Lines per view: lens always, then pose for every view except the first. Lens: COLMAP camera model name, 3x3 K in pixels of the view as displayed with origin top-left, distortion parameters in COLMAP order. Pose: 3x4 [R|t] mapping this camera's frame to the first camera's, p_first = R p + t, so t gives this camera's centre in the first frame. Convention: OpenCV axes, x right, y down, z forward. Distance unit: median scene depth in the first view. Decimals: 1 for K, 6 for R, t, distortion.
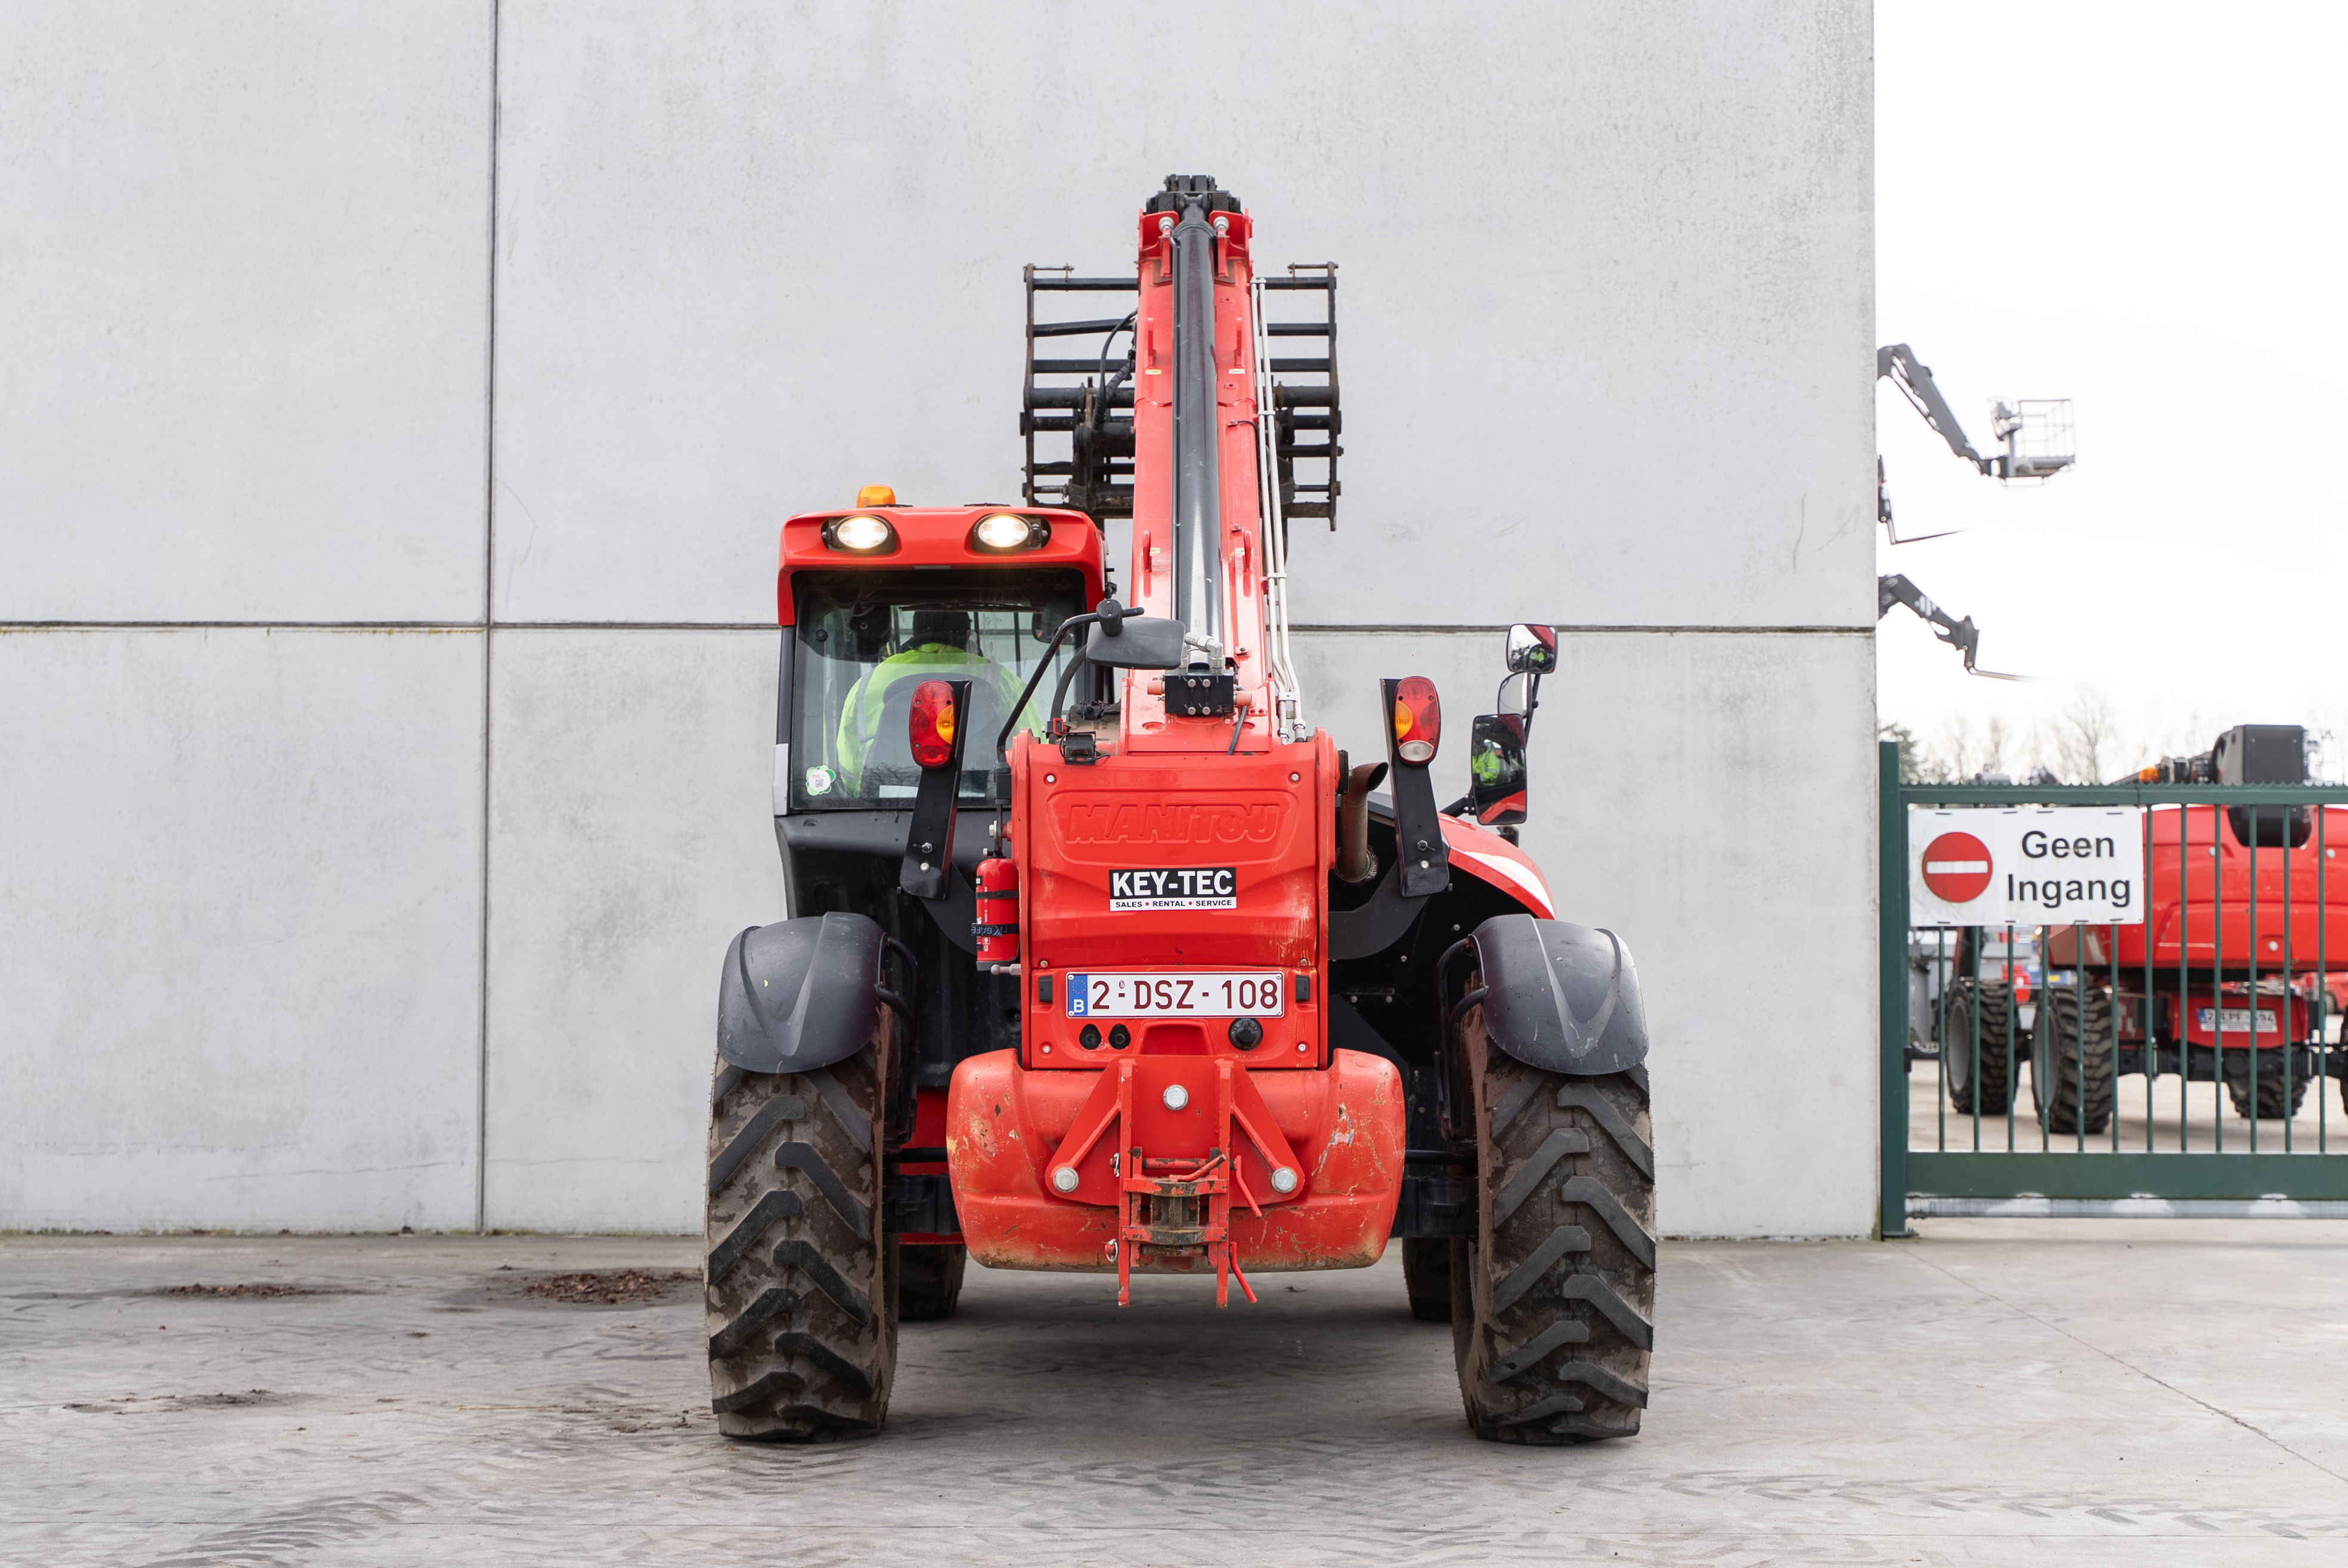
lens RADIAL K [[3774.1, 0, 1174.0], [0, 3774.1, 784.0], [0, 0, 1]] dist [-0.003144, -0.061157]
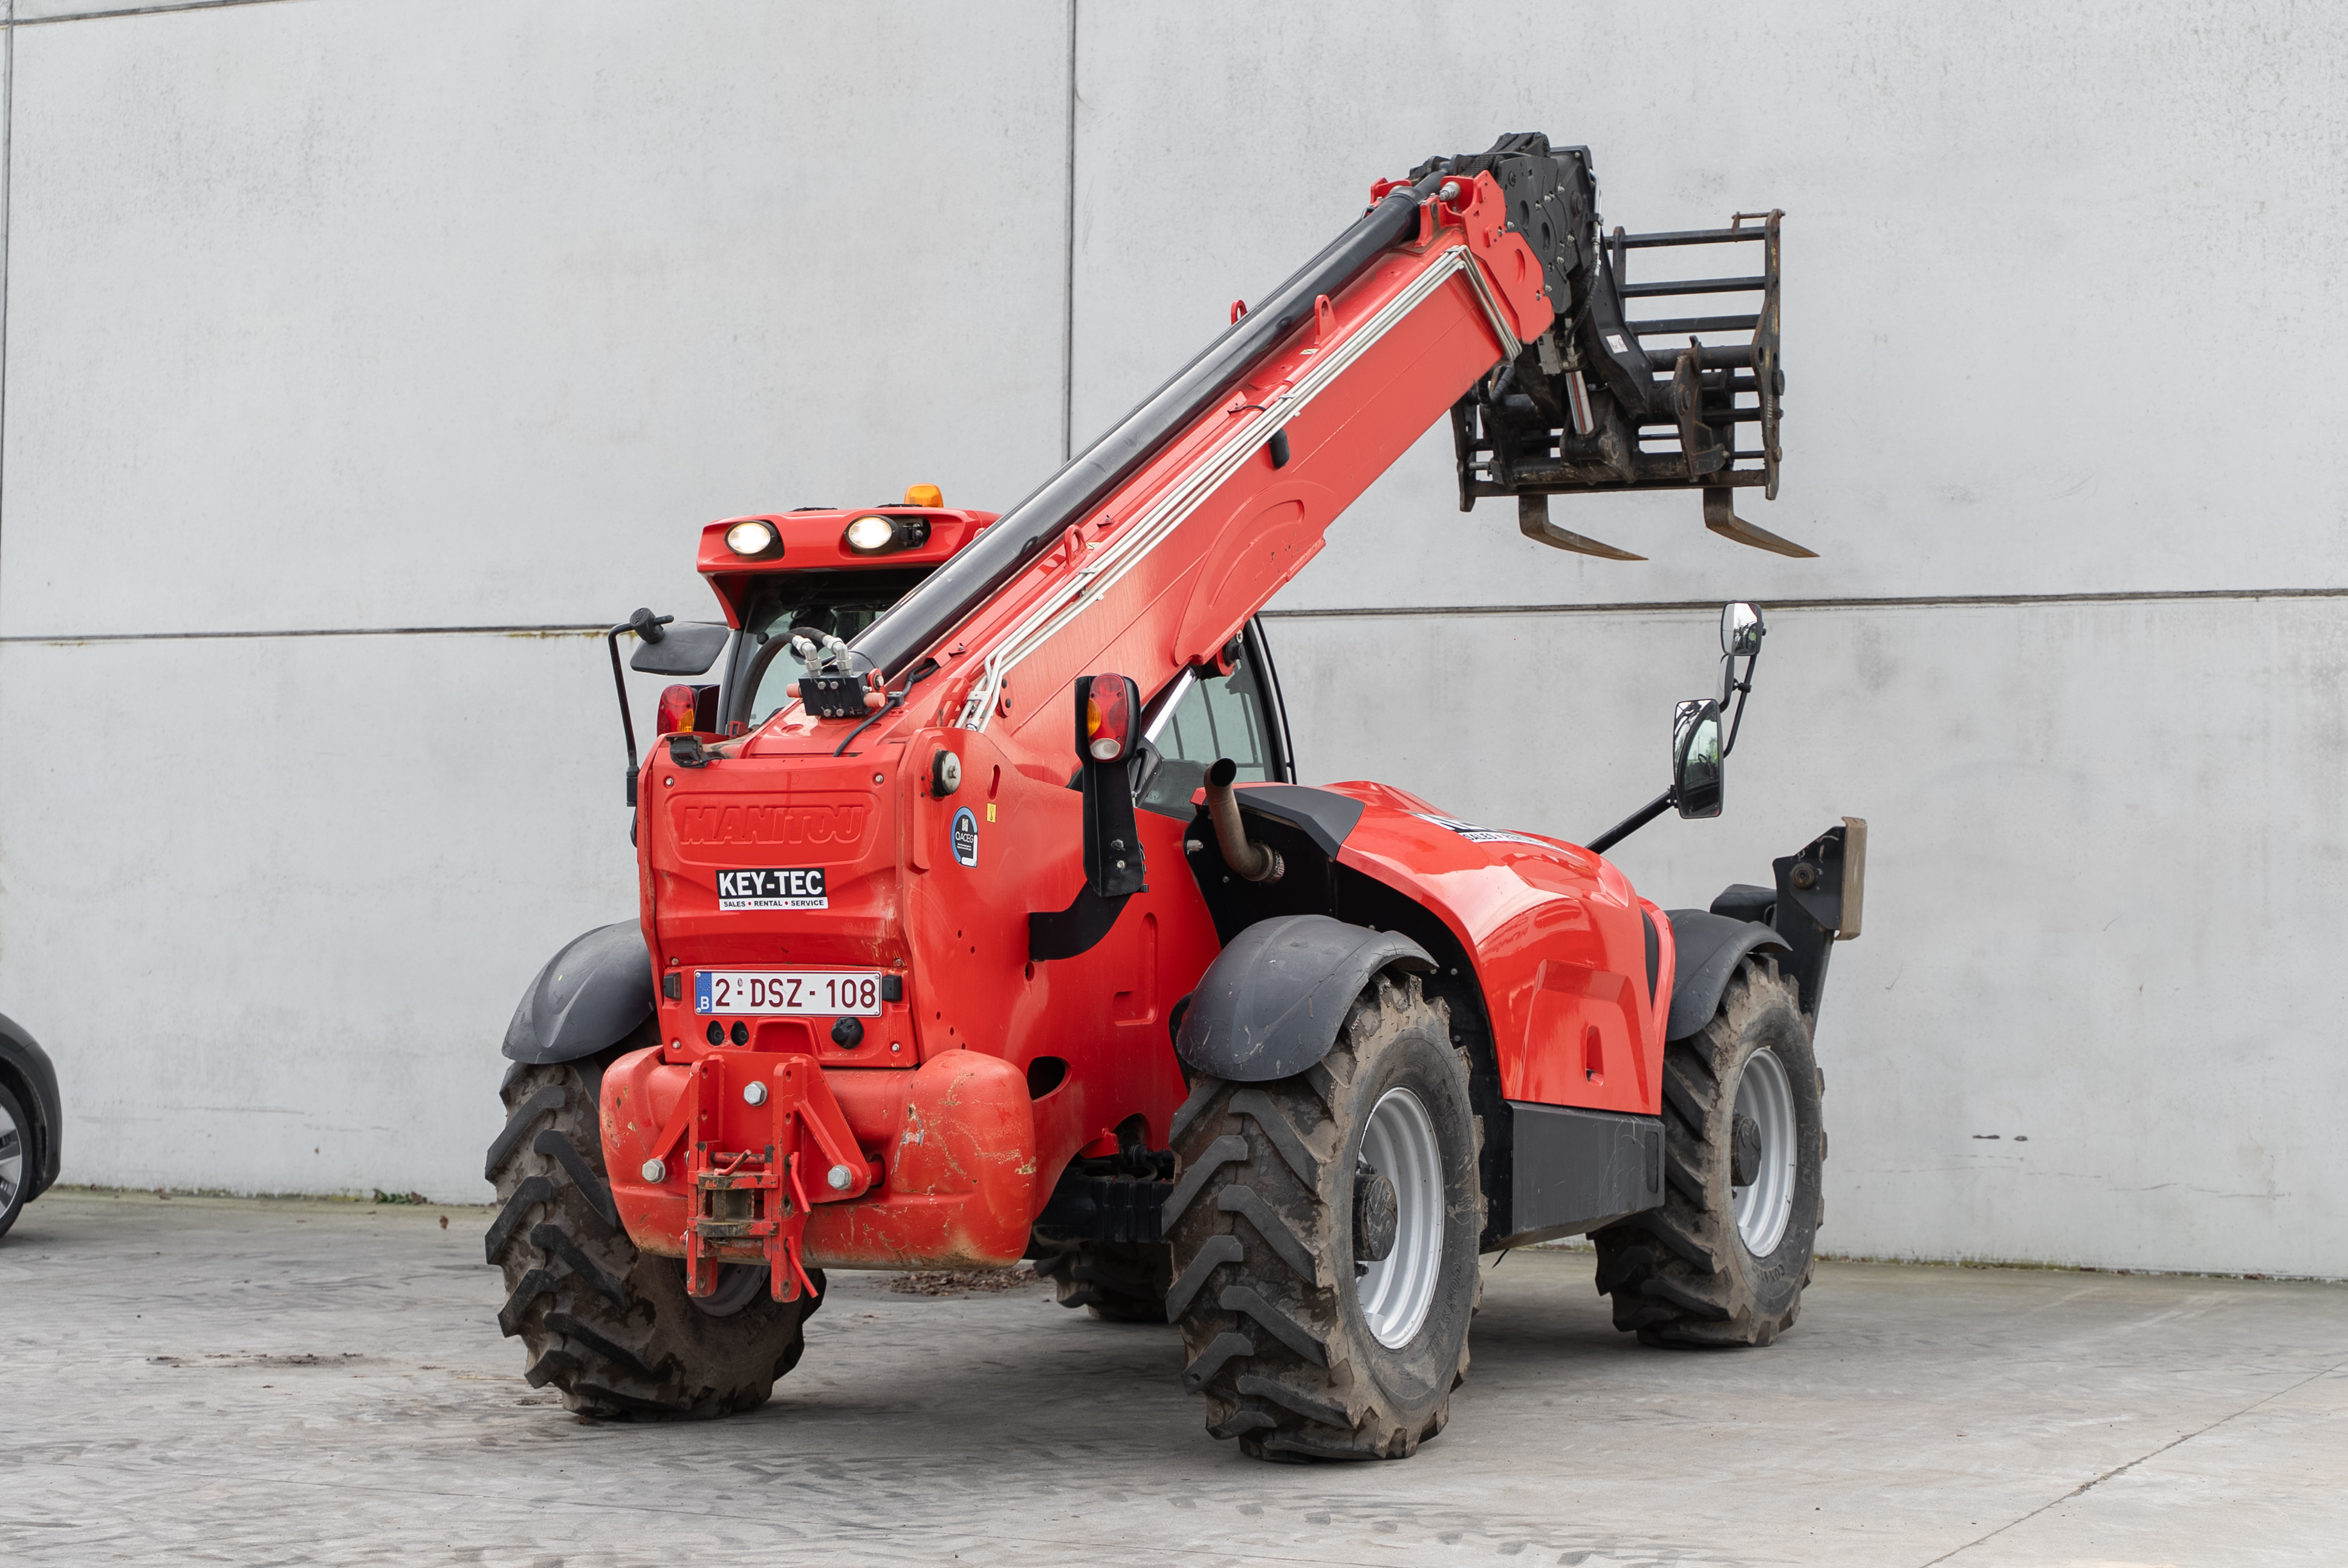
lens RADIAL K [[4114.2, 0, 1174.0], [0, 4114.2, 784.0], [0, 0, 1]] dist [-0.028390, 0.255980]
pose [[0.927510, -0.006970, -0.373732, 0.486655], [0.008860, 0.999955, 0.003338, -0.003091], [0.373692, -0.006408, 0.927531, 0.010927]]
